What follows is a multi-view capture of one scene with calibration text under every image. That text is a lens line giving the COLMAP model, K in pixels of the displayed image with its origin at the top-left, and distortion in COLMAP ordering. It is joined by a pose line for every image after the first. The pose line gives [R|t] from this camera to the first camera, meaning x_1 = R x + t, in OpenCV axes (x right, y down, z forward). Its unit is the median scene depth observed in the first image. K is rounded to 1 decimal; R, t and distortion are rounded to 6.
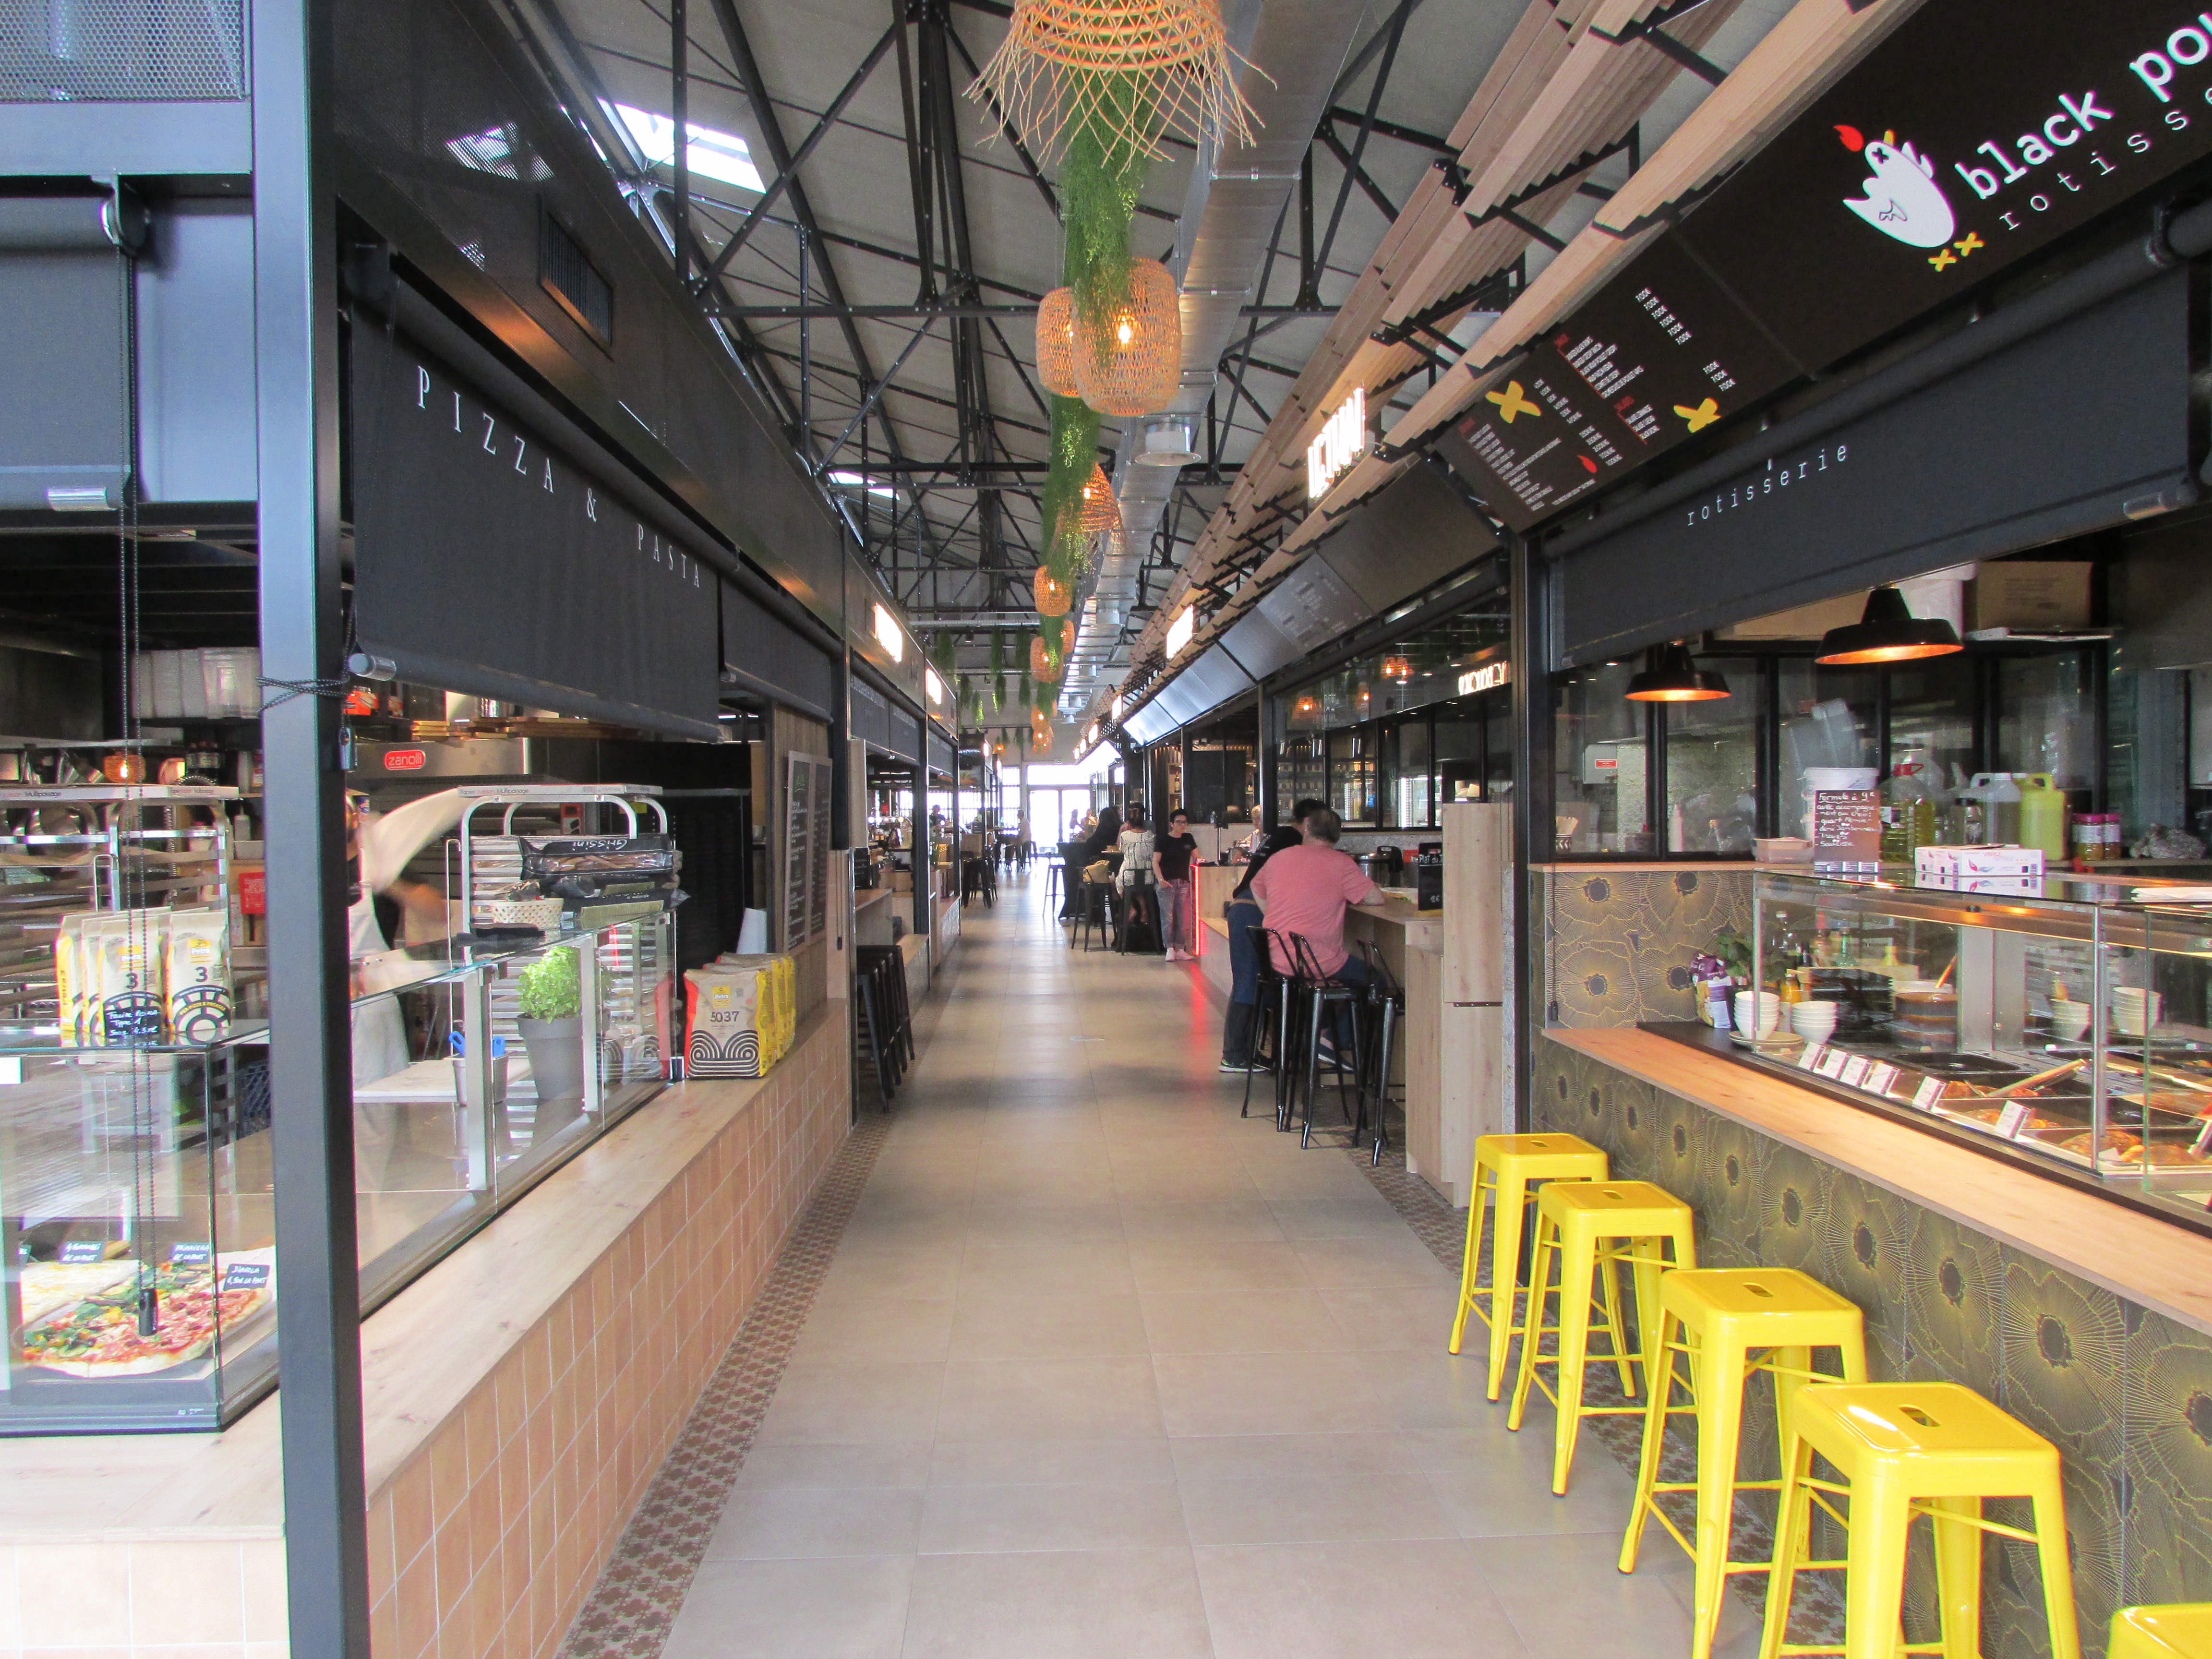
lens RADIAL K [[1582.4, 0, 1106.0], [0, 1582.4, 829.5], [0, 0, 1]] dist [-0.046140, 0.035088]
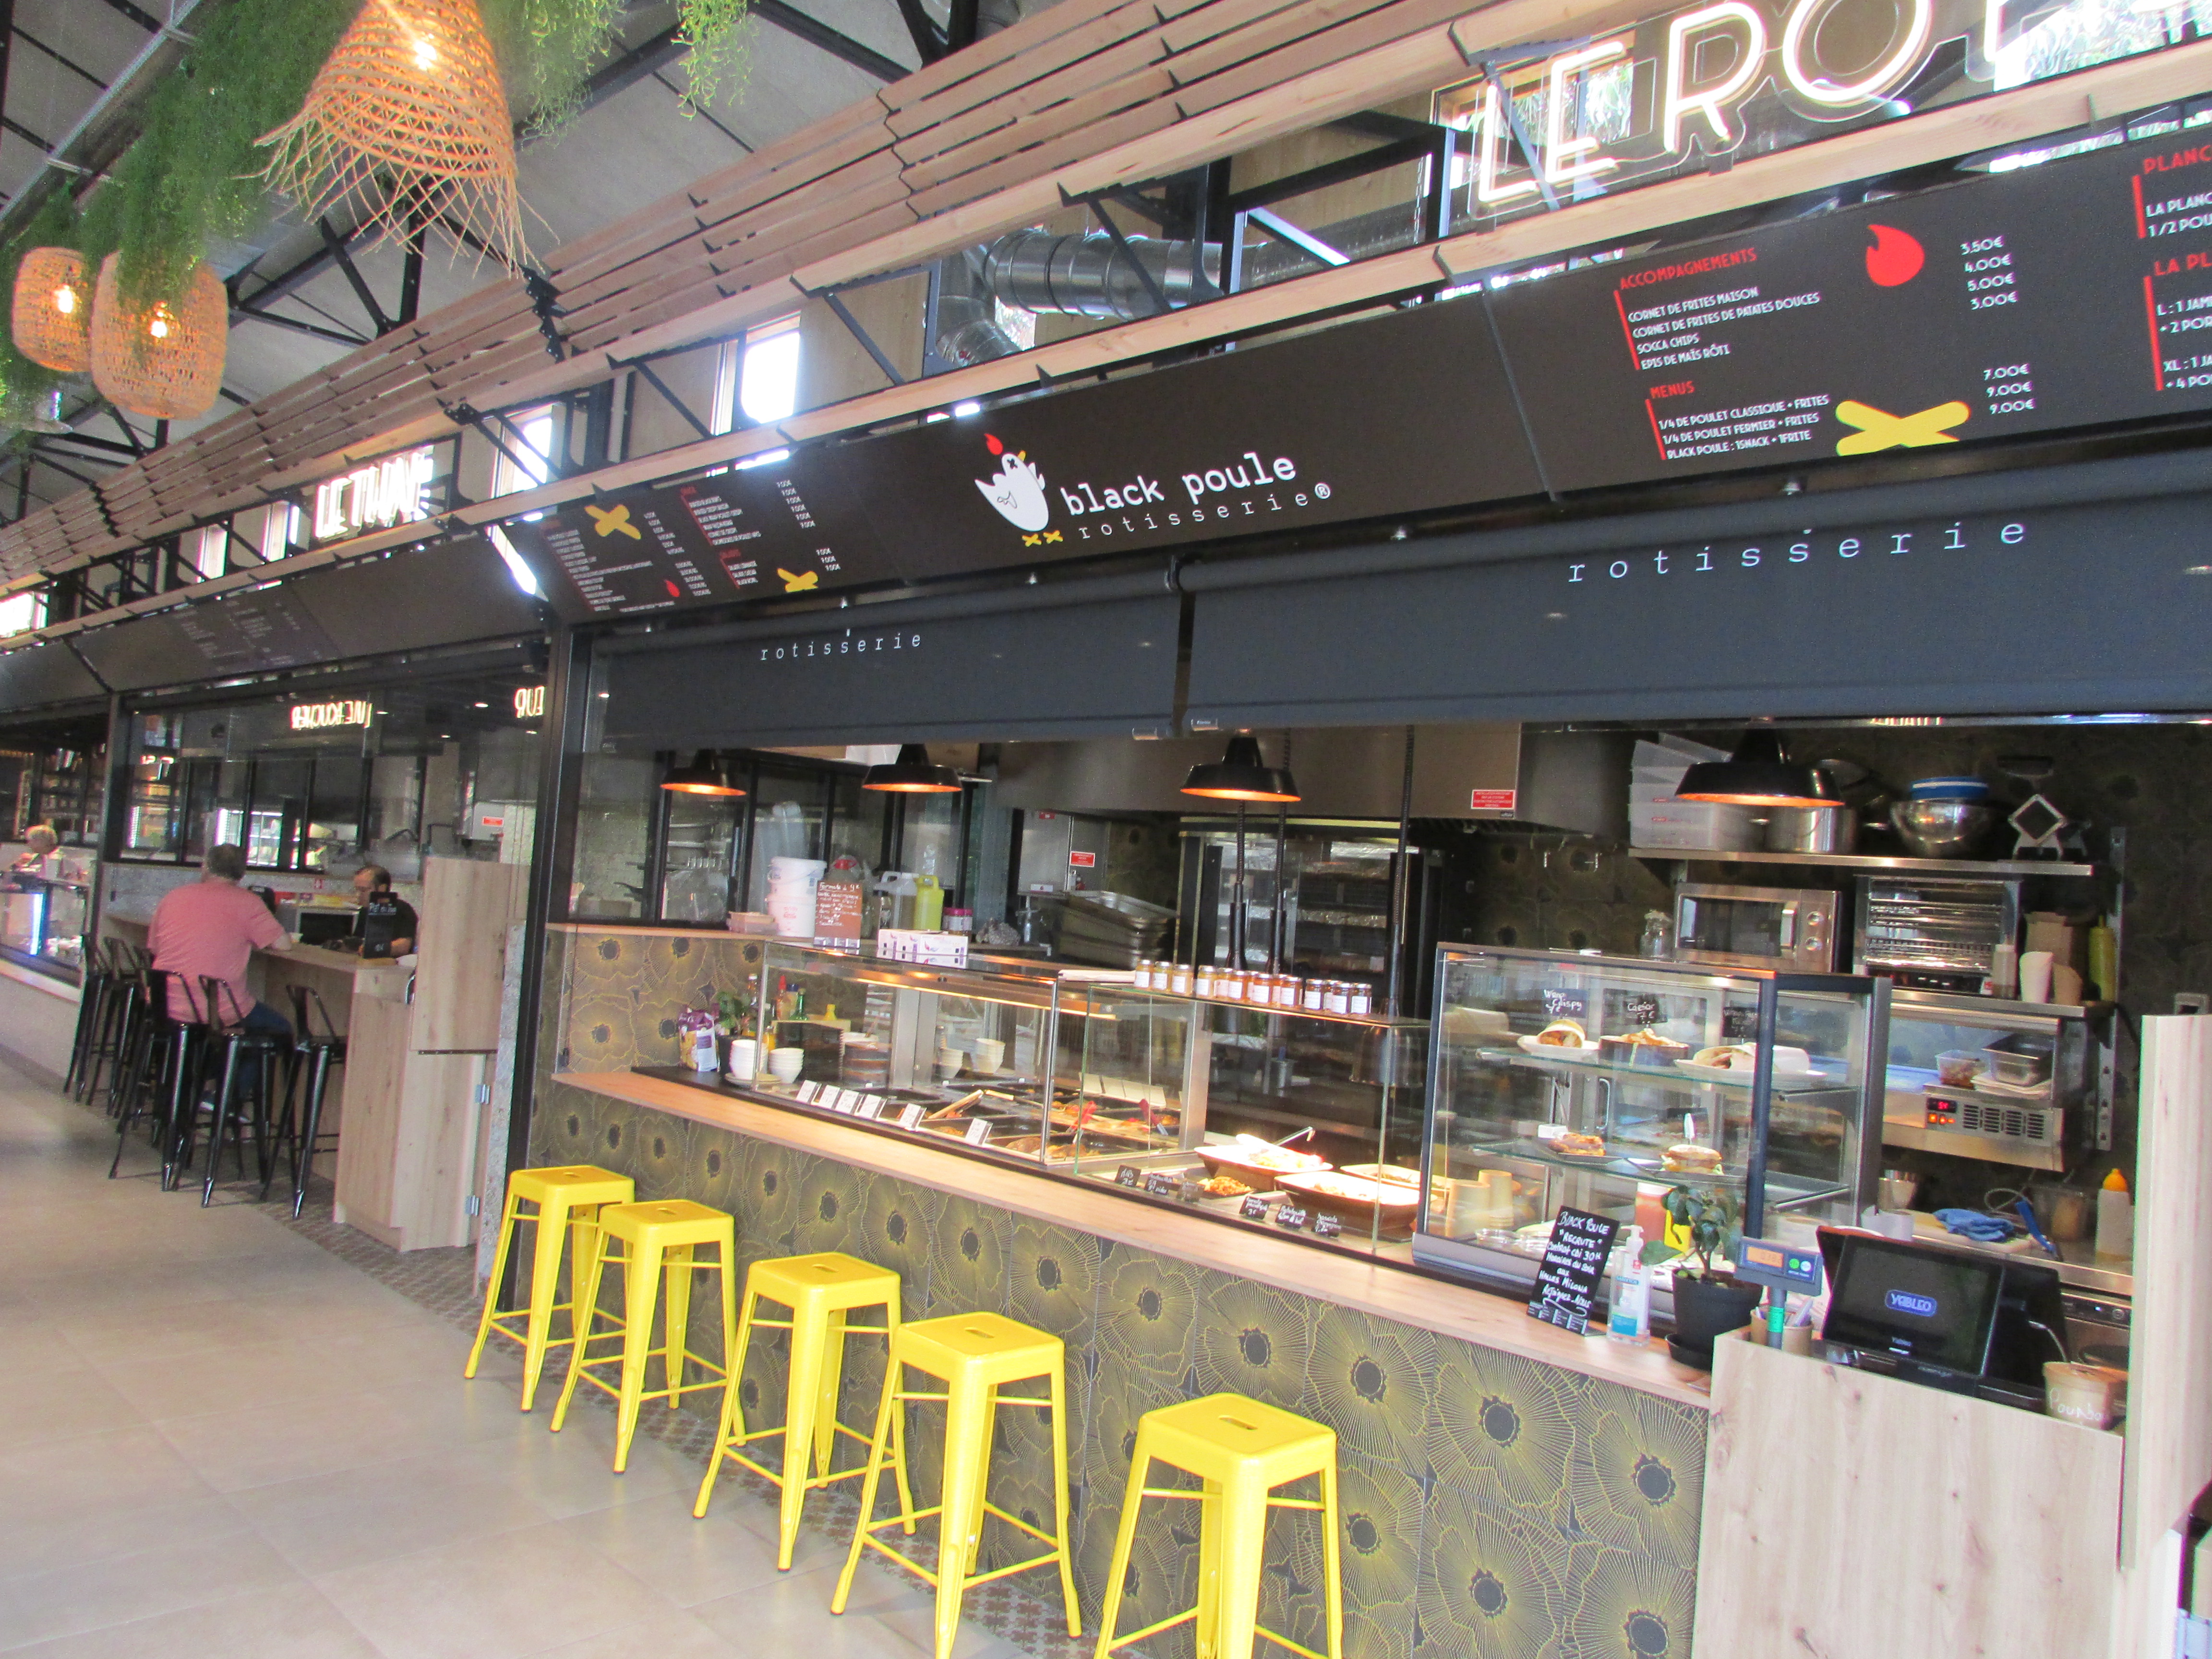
lens RADIAL K [[1588.0, 0, 1106.0], [0, 1588.0, 829.5], [0, 0, 1]] dist [-0.015281, -0.001175]
pose [[0.721455, 0.093979, 0.686054, -0.278228], [-0.071842, 0.995560, -0.060828, -0.004903], [-0.688724, -0.005403, 0.725003, -0.089583]]
